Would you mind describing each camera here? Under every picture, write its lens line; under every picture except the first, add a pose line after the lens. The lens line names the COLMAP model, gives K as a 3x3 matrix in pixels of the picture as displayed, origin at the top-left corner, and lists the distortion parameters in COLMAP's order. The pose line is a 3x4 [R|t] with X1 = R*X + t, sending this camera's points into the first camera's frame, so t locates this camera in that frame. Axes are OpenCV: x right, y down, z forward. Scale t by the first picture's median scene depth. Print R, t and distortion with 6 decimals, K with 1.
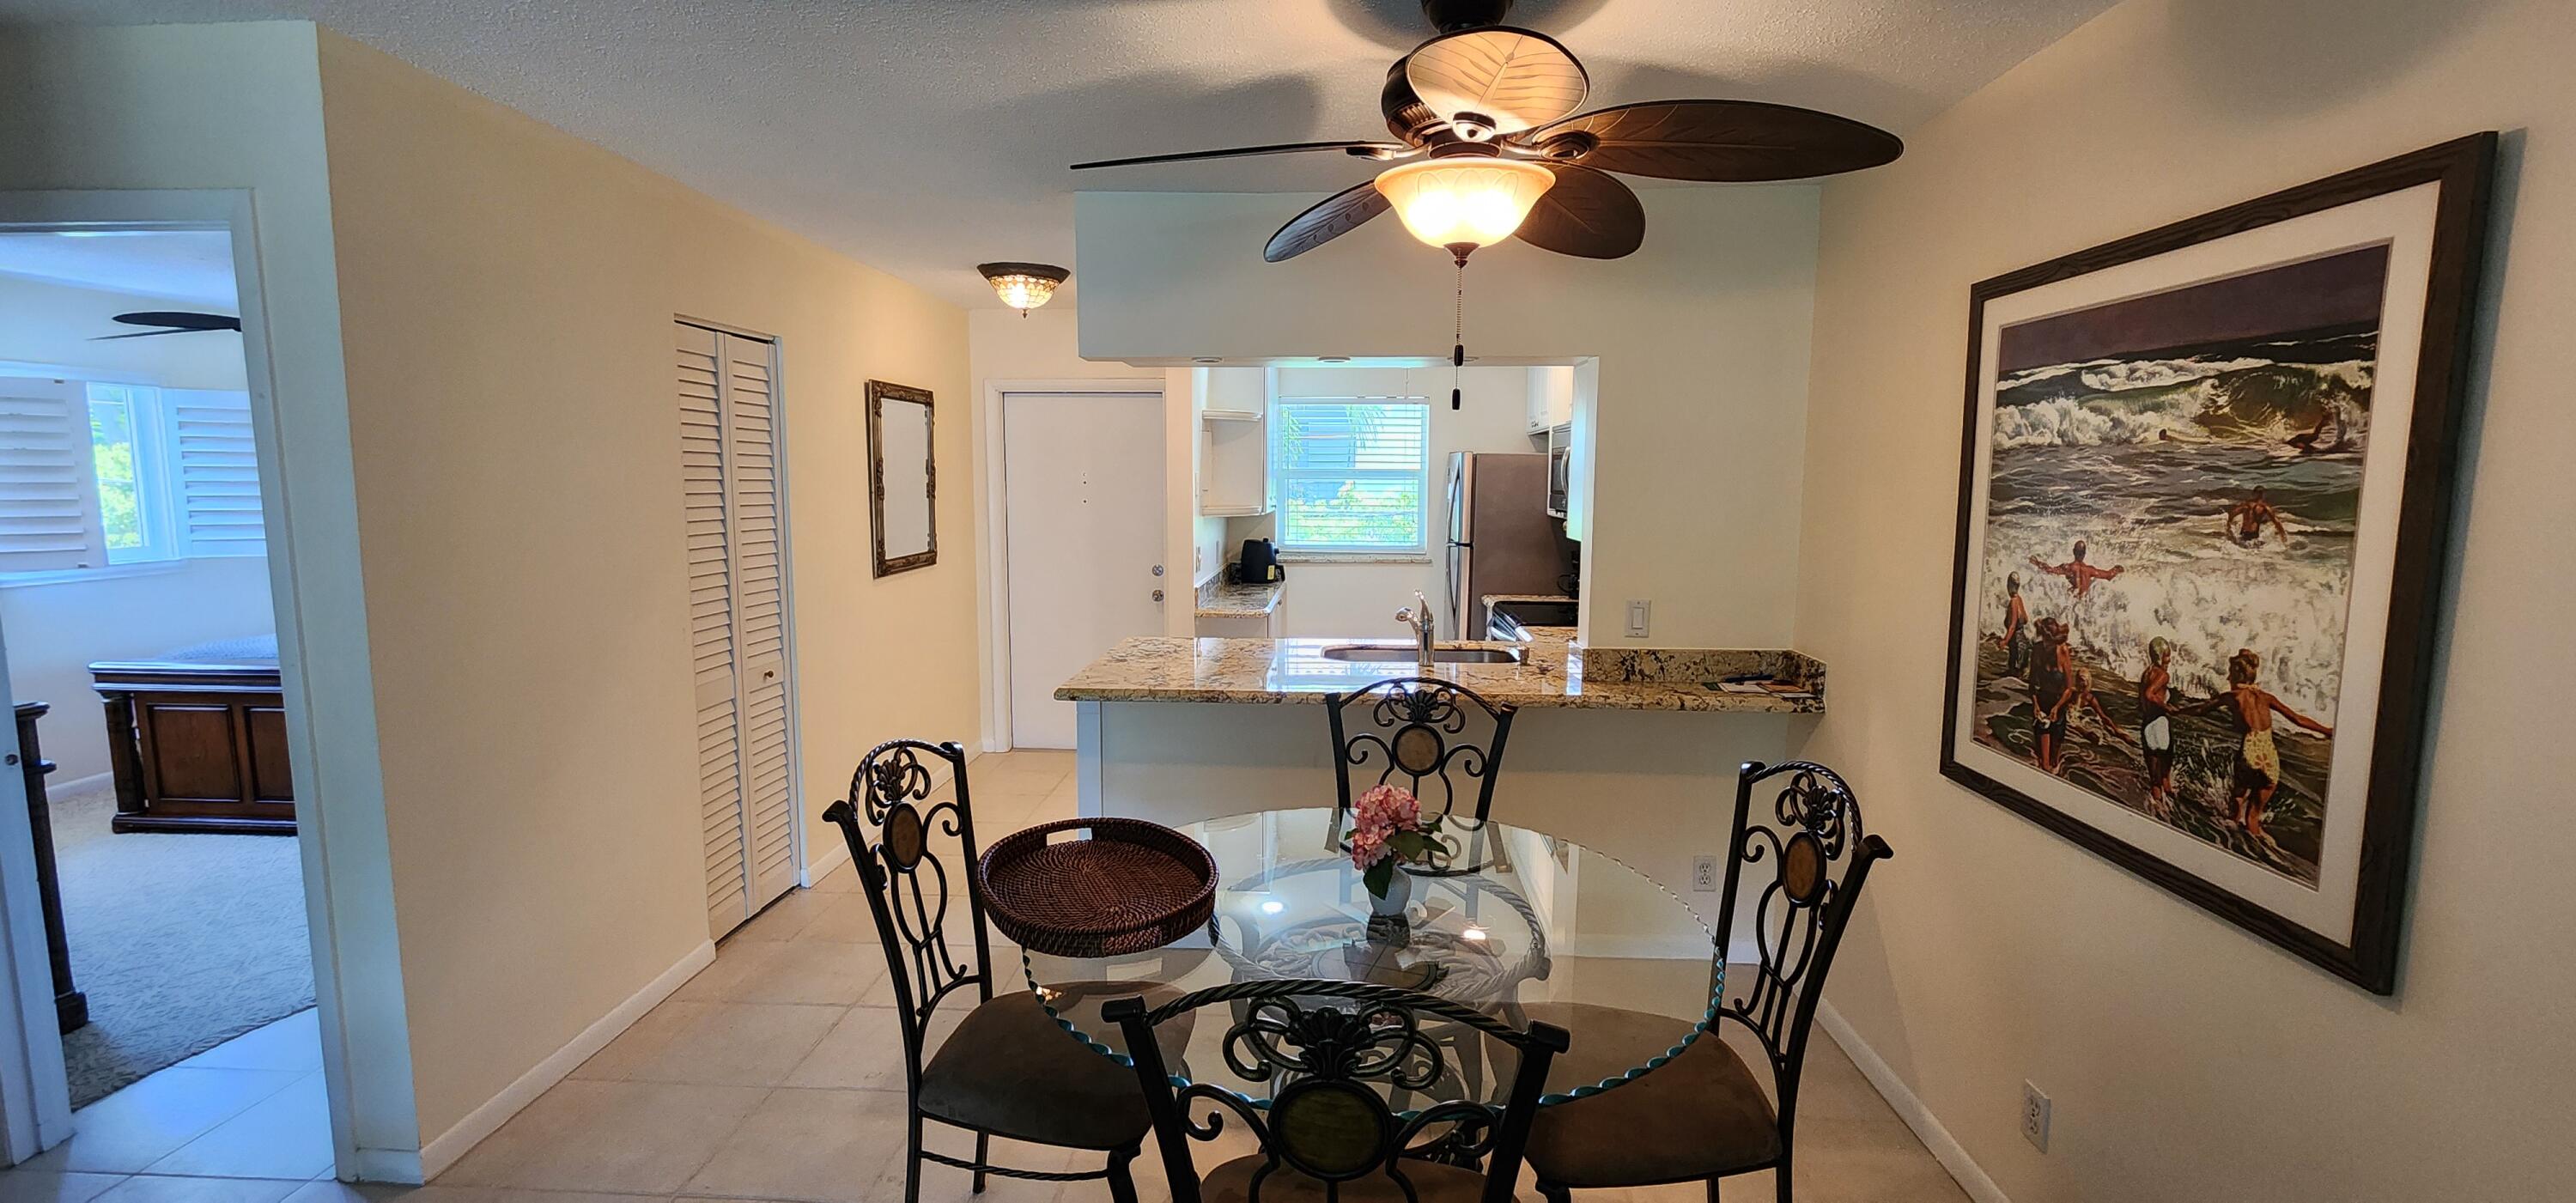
lens RADIAL K [[1058.2, 0, 1297.8], [0, 1058.2, 593.6], [0, 0, 1]] dist [-0.000204, 0.000357]
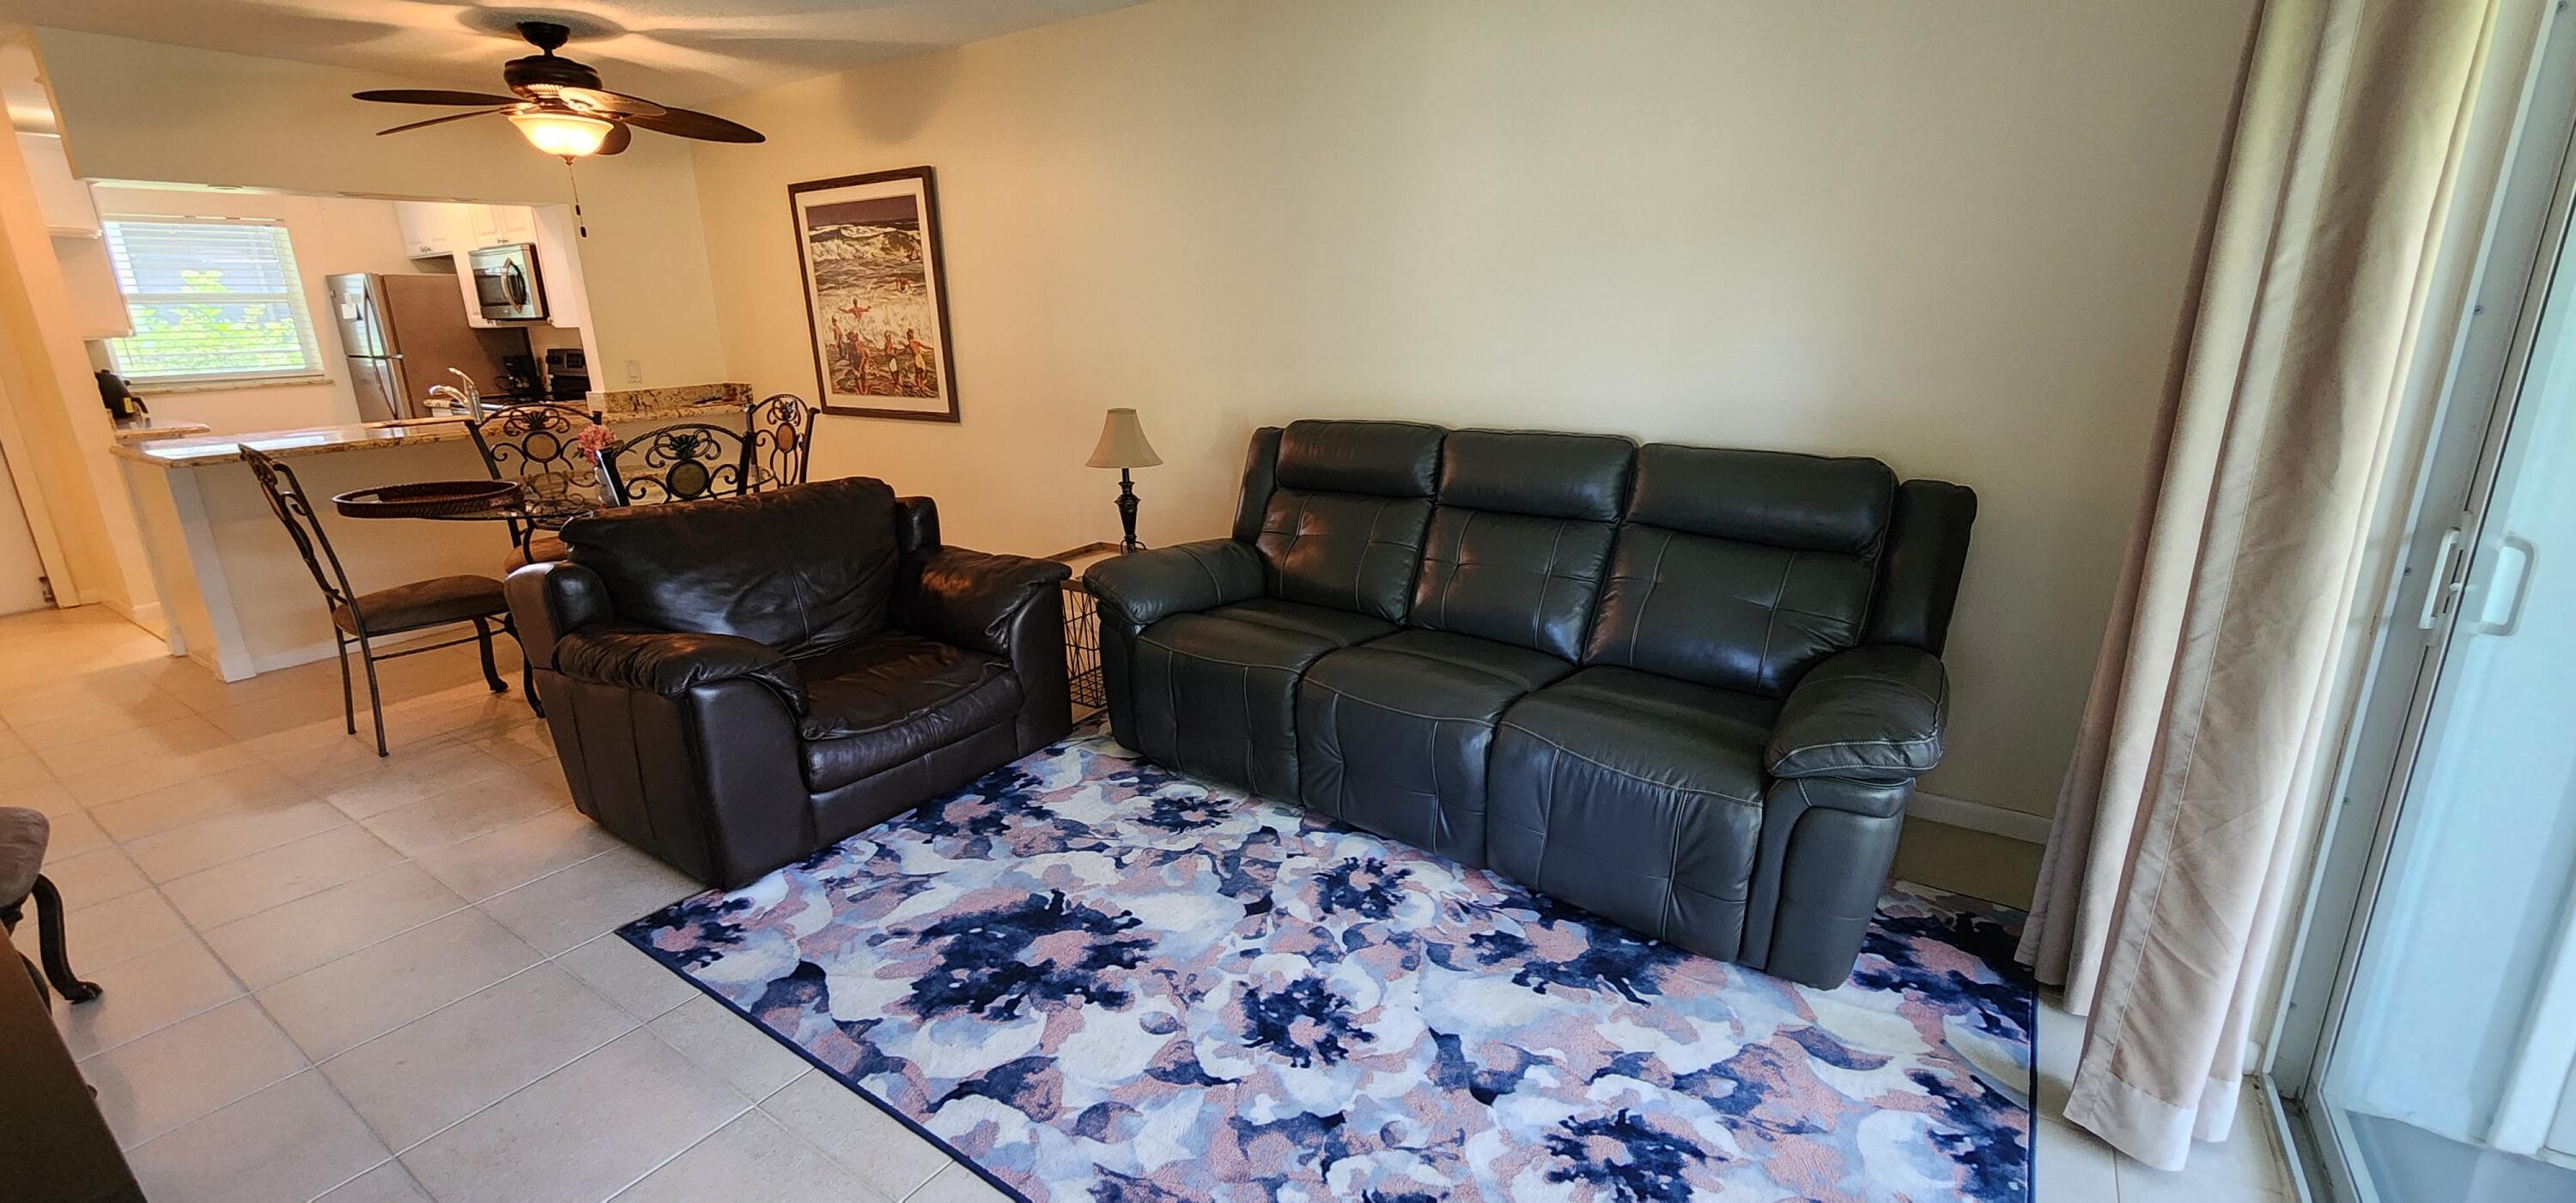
lens RADIAL K [[1058.2, 0, 1297.8], [0, 1058.2, 593.6], [0, 0, 1]] dist [-0.000204, 0.000357]
pose [[0.515931, -0.247167, 0.820198, -1.059243], [0.124378, 0.968938, 0.213752, 0.246963], [-0.847553, -0.008267, 0.530647, -1.370813]]
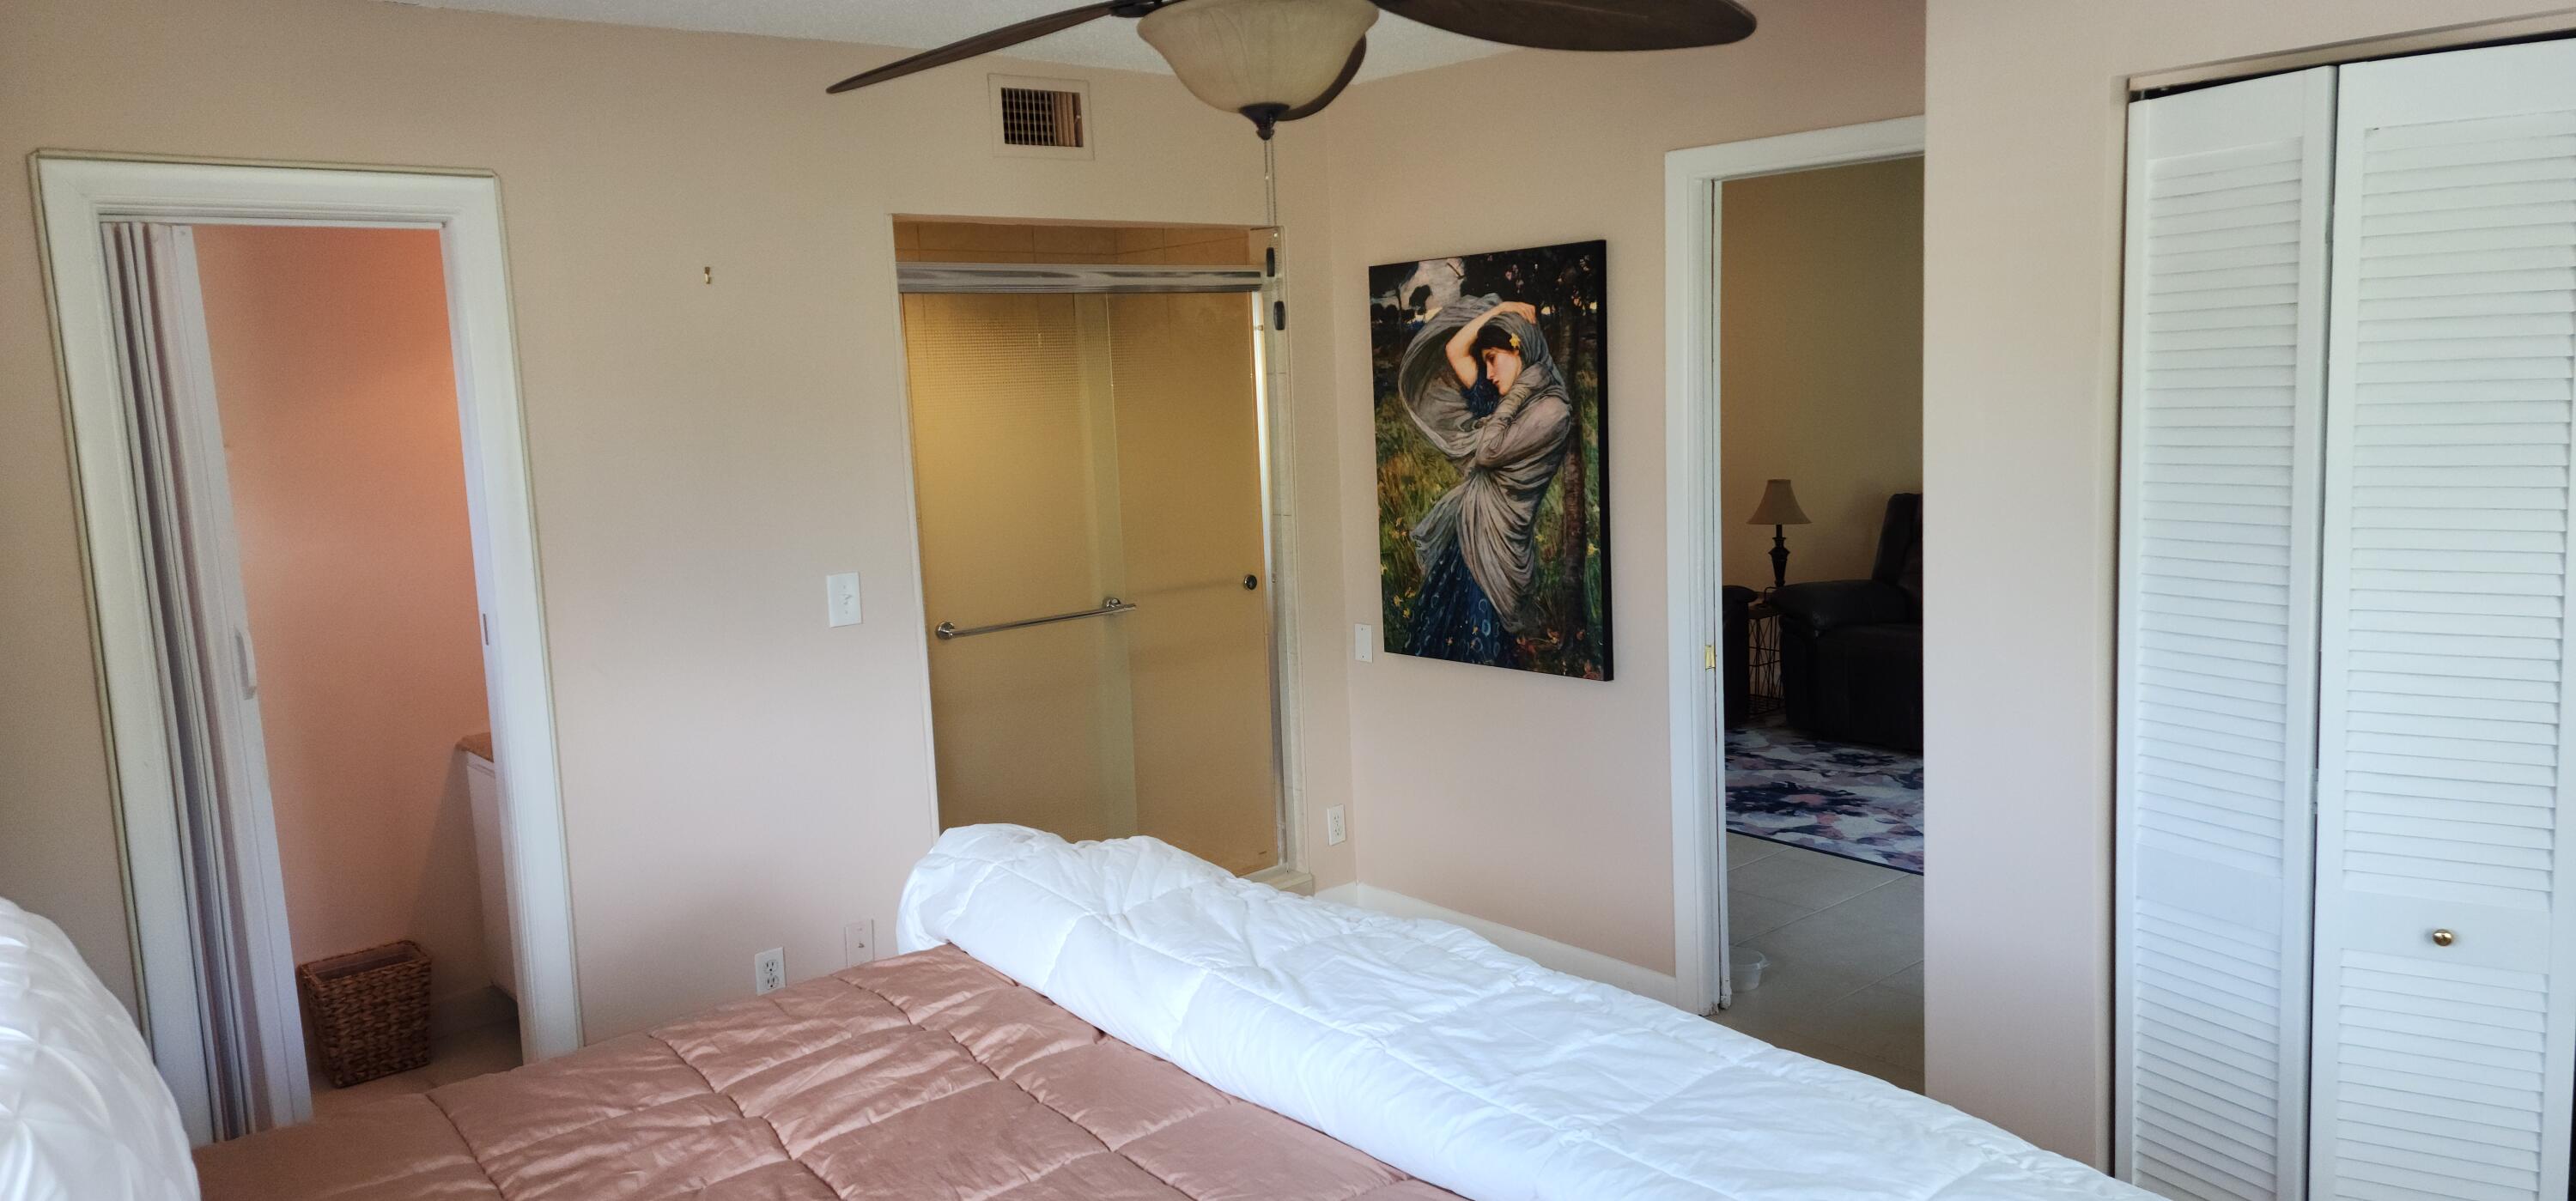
lens RADIAL K [[1698.3, 0, 1288.0], [0, 1698.3, 600.5], [0, 0, 1]] dist [-0.000302, -0.000057]
pose [[0.723442, -0.122877, 0.679362, -3.199063], [0.124424, 0.991126, 0.046769, 0.248658], [-0.679080, 0.050694, 0.732311, -2.198306]]
